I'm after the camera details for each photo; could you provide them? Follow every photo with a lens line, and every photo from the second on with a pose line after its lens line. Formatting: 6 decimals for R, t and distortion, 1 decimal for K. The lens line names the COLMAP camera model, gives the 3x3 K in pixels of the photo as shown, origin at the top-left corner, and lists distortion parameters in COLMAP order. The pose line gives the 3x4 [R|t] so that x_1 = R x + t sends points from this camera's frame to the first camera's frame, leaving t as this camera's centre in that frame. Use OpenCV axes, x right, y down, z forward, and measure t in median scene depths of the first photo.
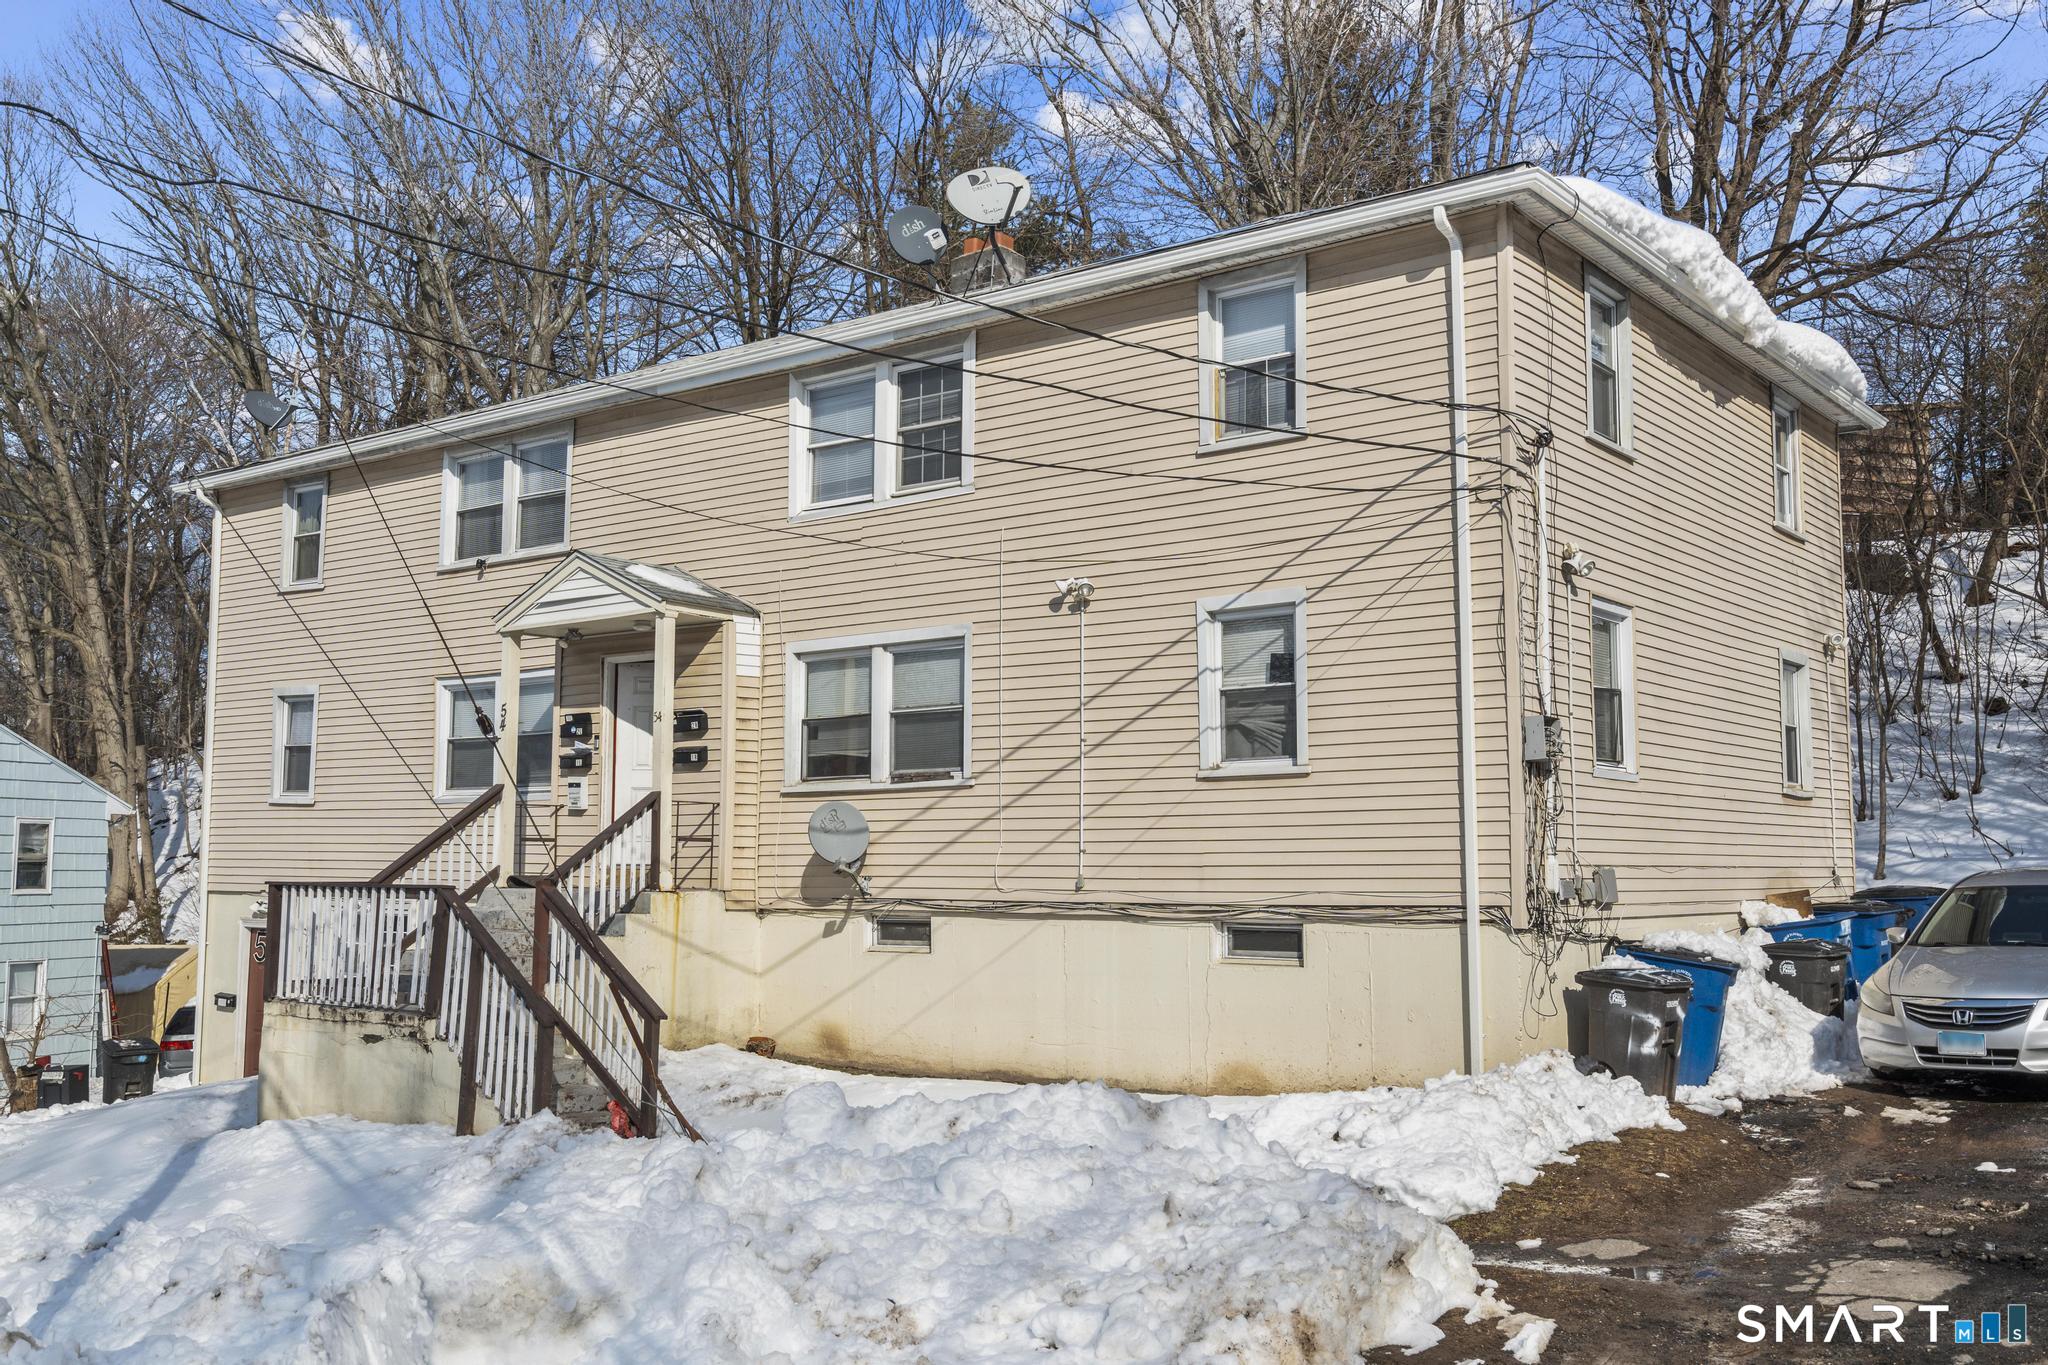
lens RADIAL K [[1879.5, 0, 1024.0], [0, 1879.5, 682.5], [0, 0, 1]] dist [0.040908, 0.000566]
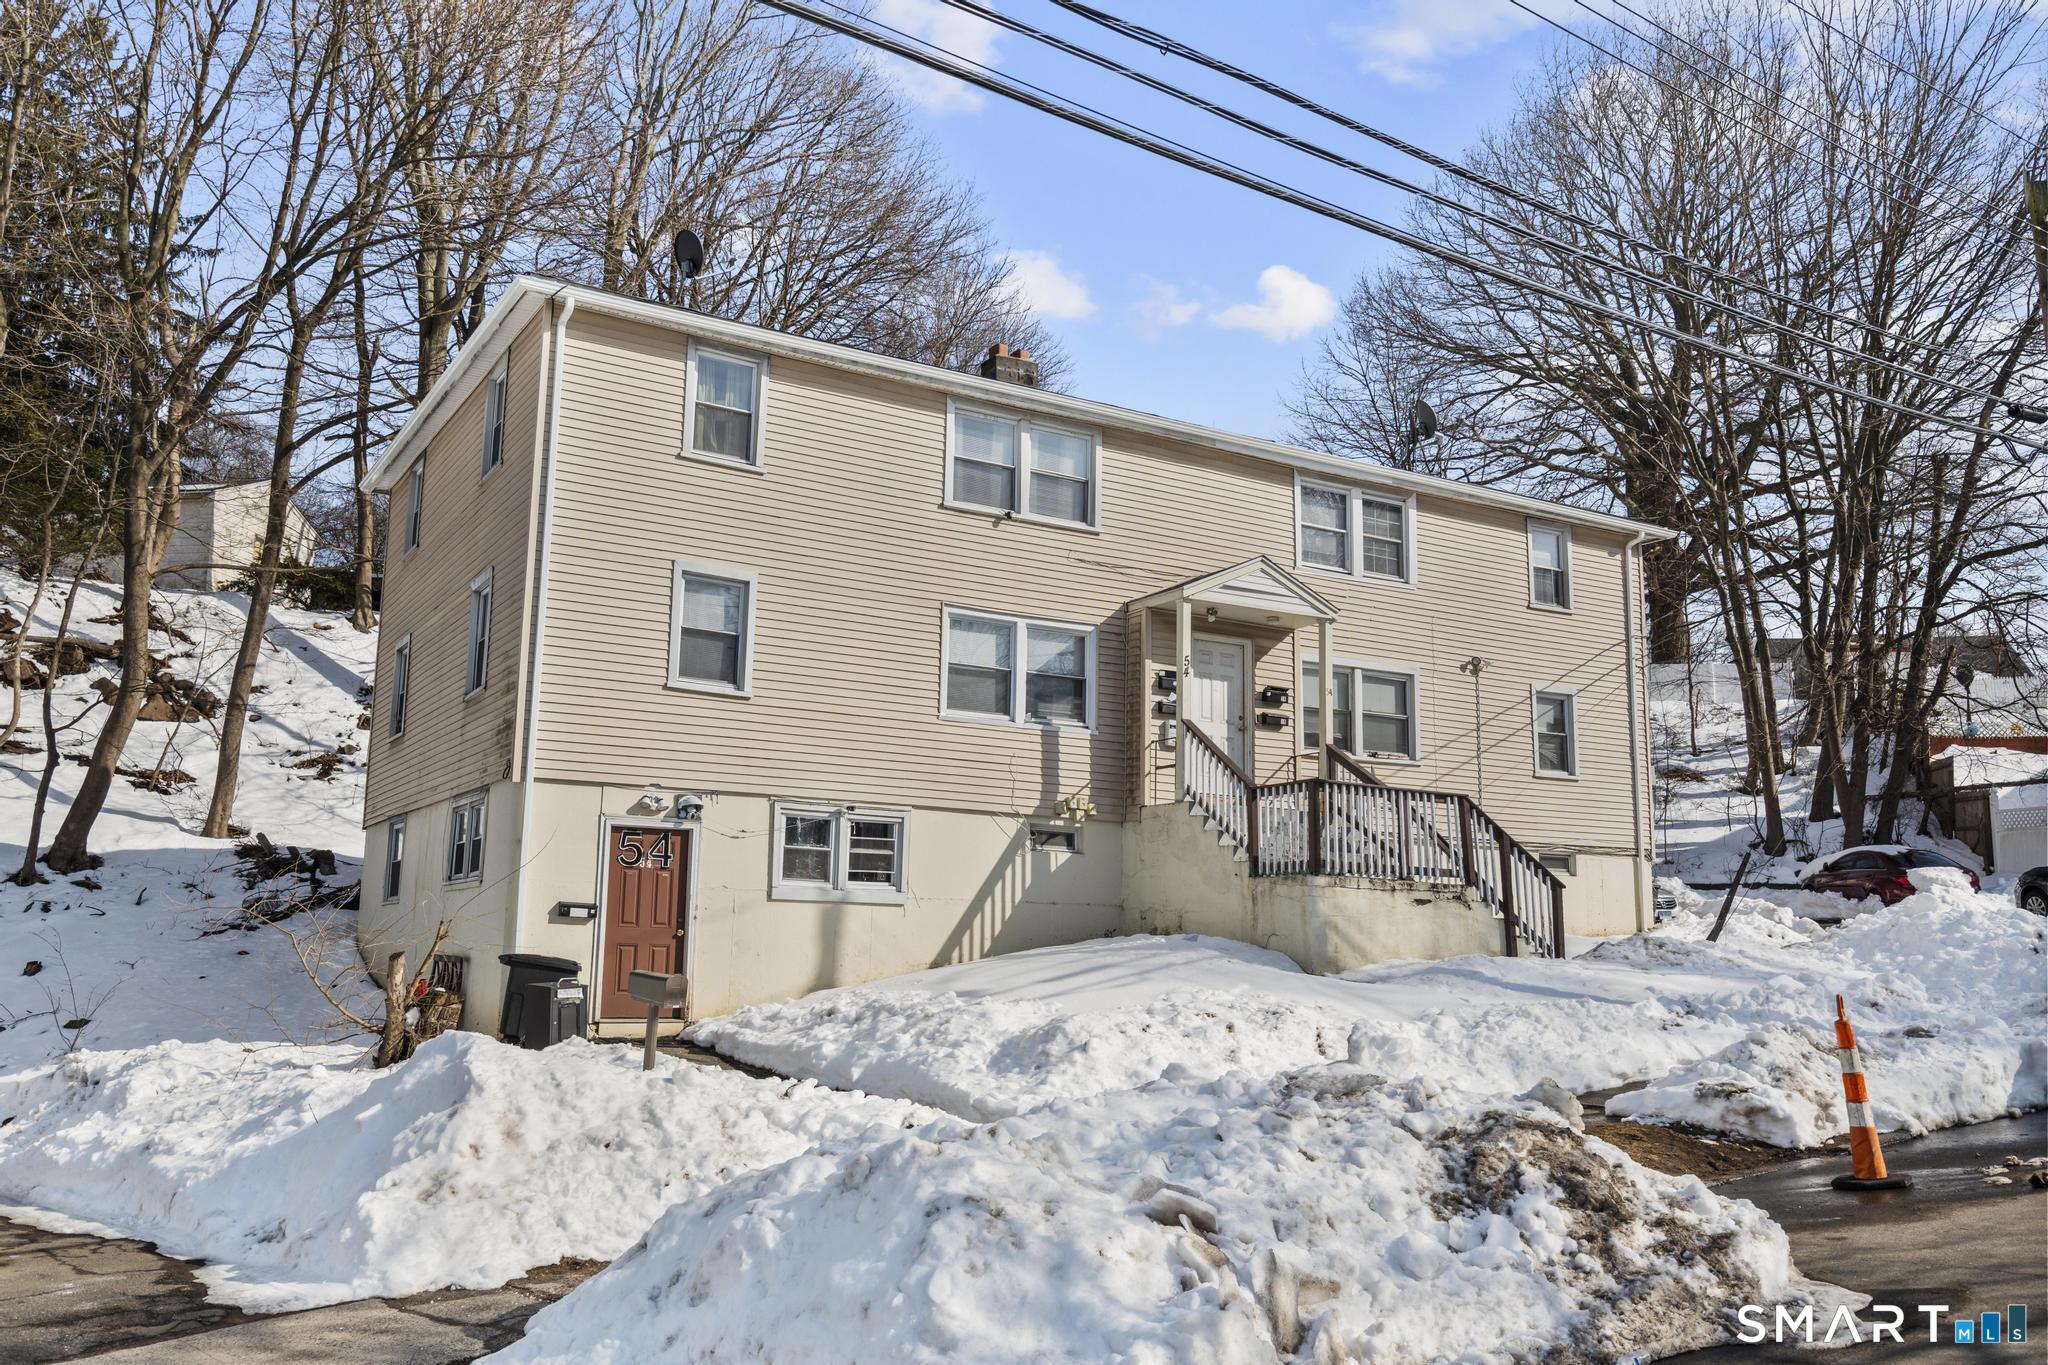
lens RADIAL K [[1786.9, 0, 1024.0], [0, 1786.9, 682.5], [0, 0, 1]] dist [0.001360, 0.000539]
pose [[0.342598, 0.141448, 0.928773, -1.565139], [-0.116144, 0.987394, -0.107533, 0.186007], [-0.932275, -0.071031, 0.354708, 0.737971]]
